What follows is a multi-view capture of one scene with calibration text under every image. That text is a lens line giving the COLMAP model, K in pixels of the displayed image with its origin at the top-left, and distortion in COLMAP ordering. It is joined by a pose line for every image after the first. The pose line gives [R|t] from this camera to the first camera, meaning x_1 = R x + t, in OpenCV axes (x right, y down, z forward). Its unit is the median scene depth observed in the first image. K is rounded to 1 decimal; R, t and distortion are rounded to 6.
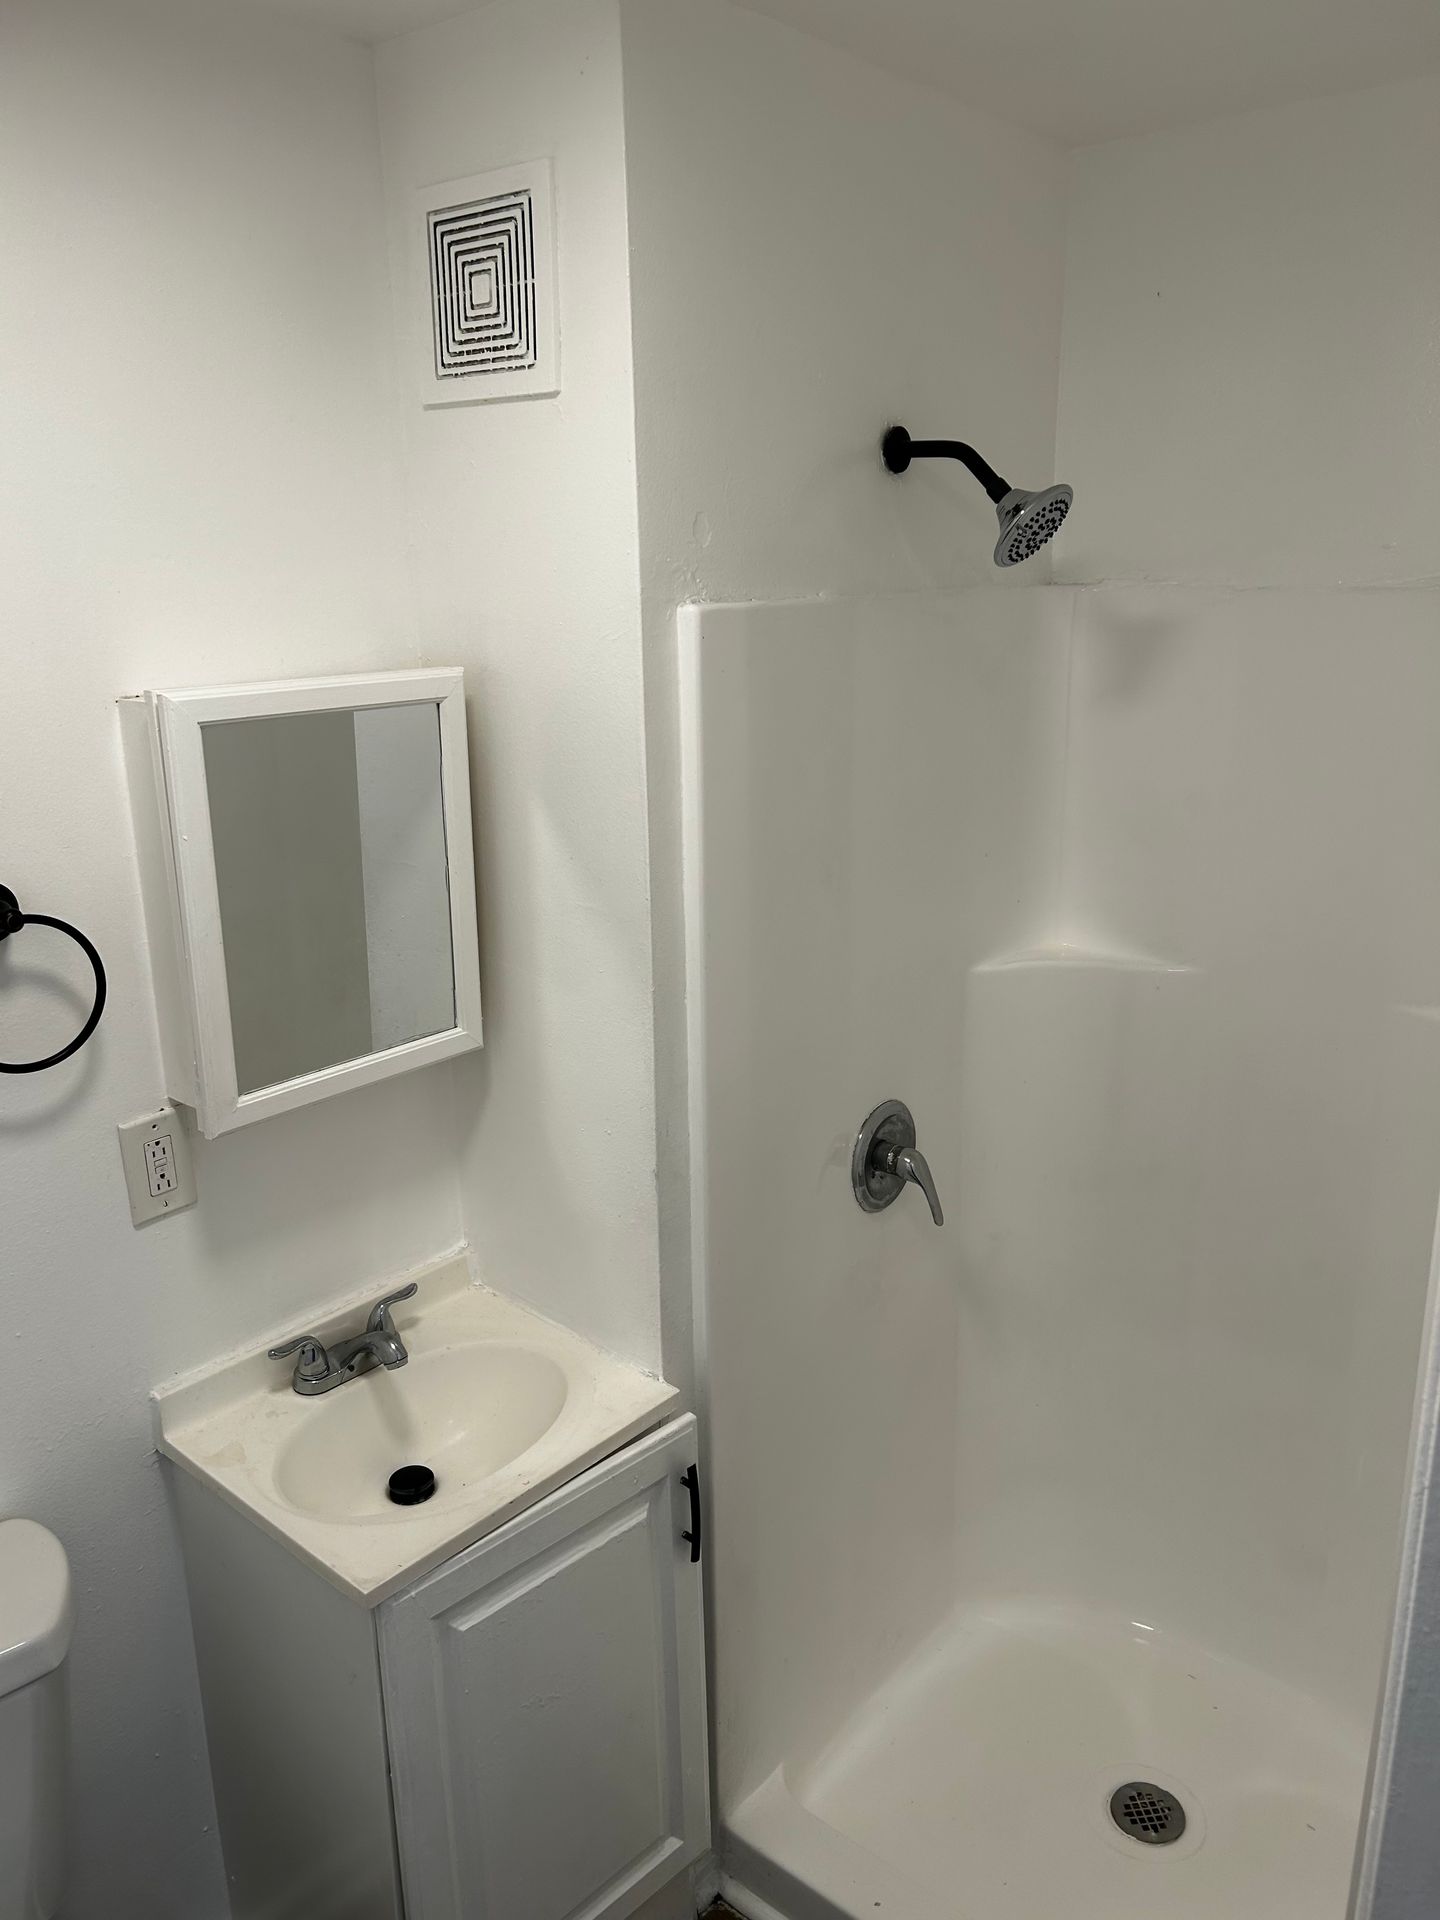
lens RADIAL K [[1441.4, 0, 711.3], [0, 1441.4, 972.3], [0, 0, 1]] dist [0.051906, -0.057024]
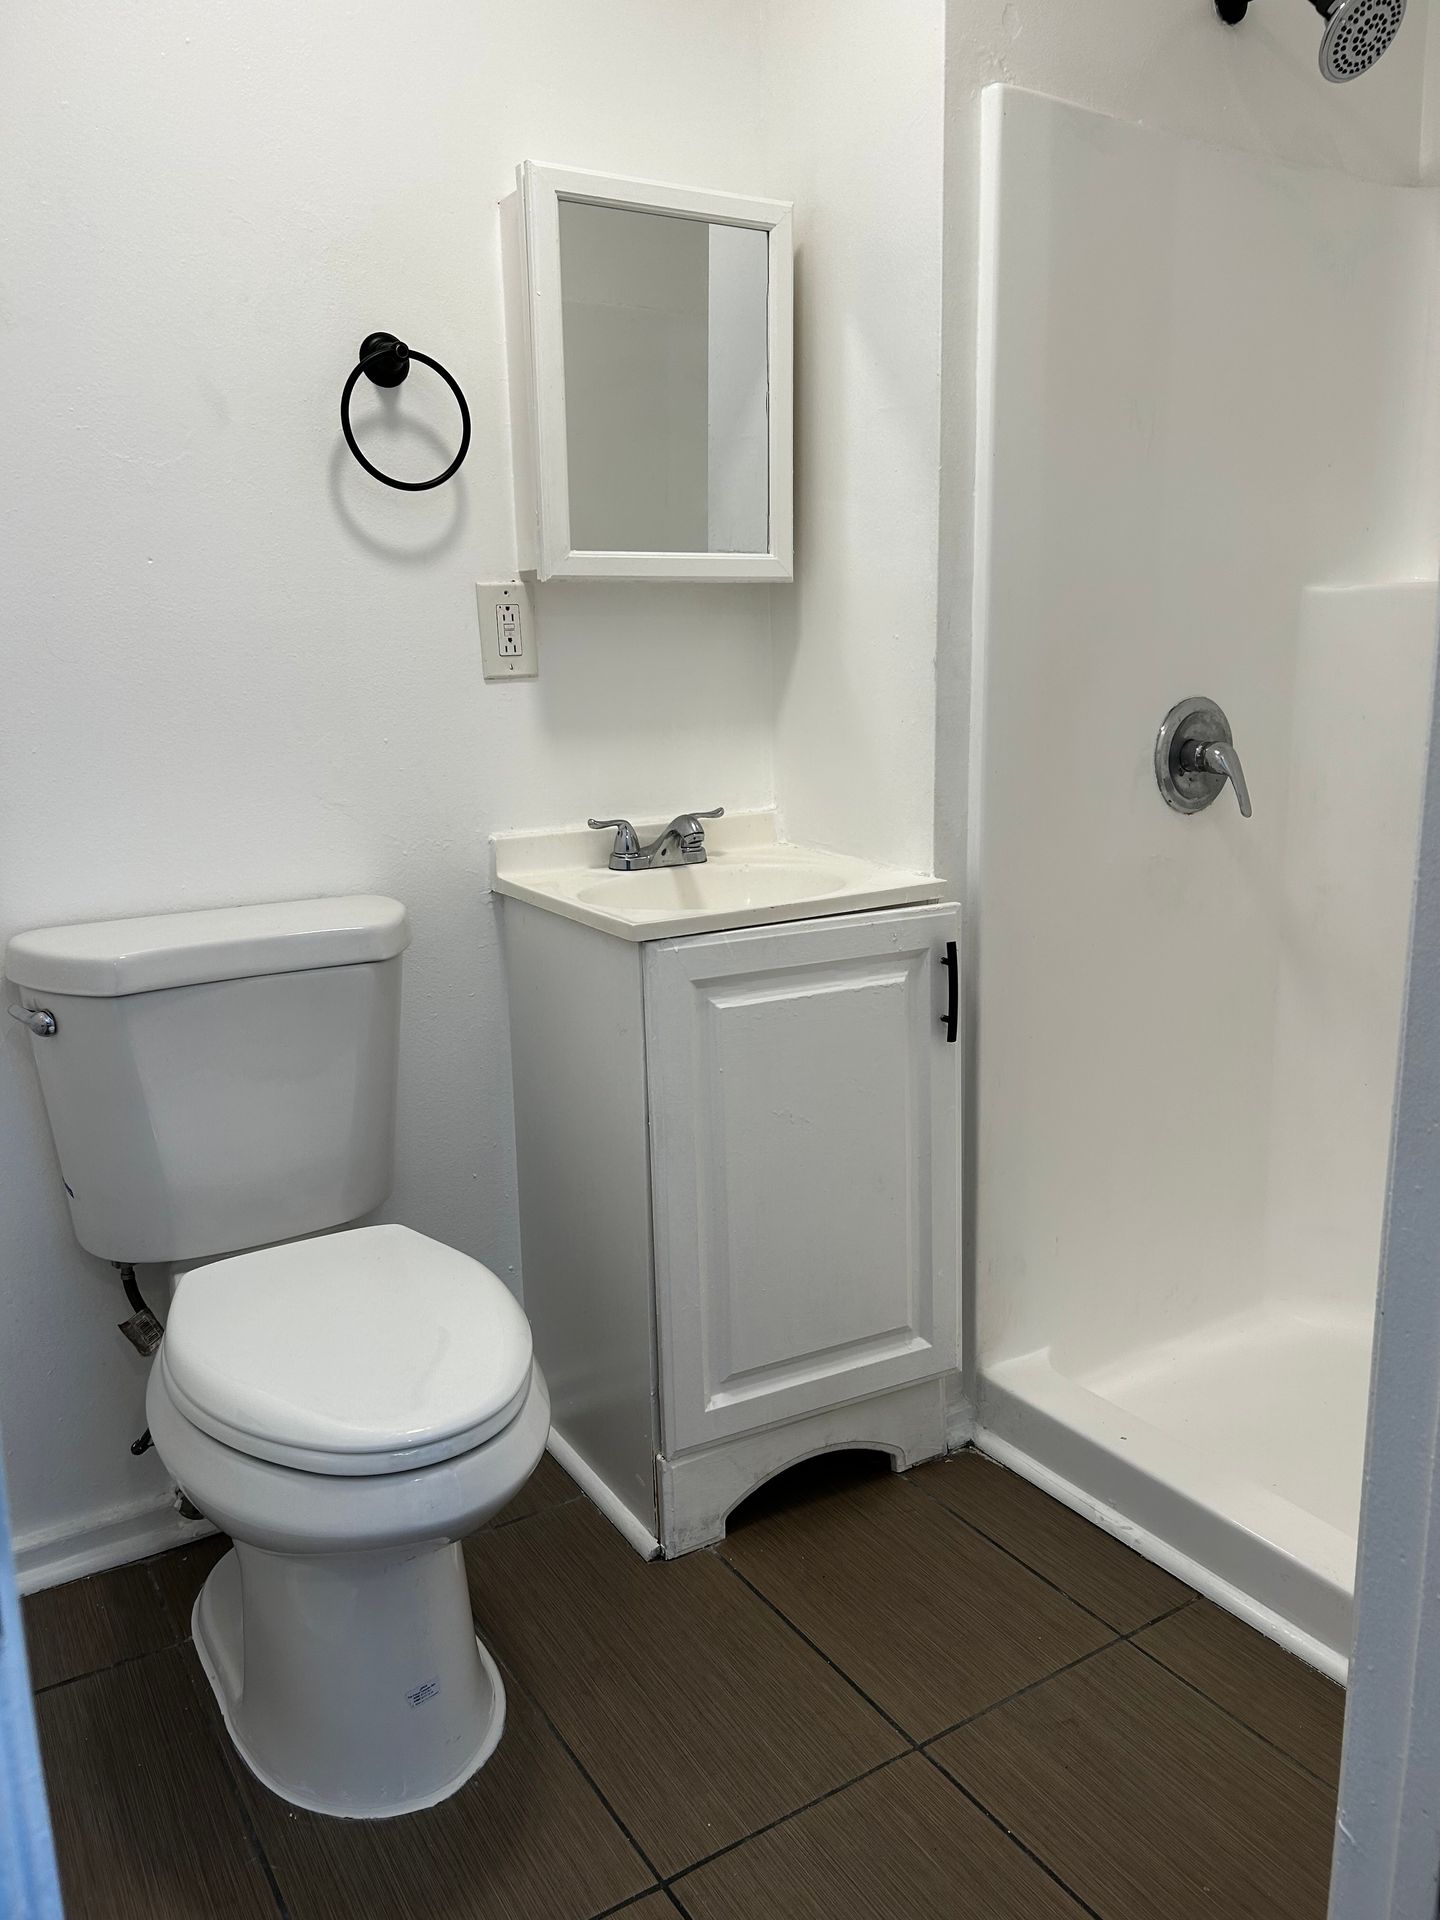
lens RADIAL K [[1441.4, 0, 706.4], [0, 1441.4, 968.1], [0, 0, 1]] dist [0.051906, -0.057024]
pose [[0.953156, 0.059636, -0.296541, 0.128208], [-0.074082, 0.996539, -0.037710, 0.410886], [0.293266, 0.057912, 0.954275, -0.052229]]
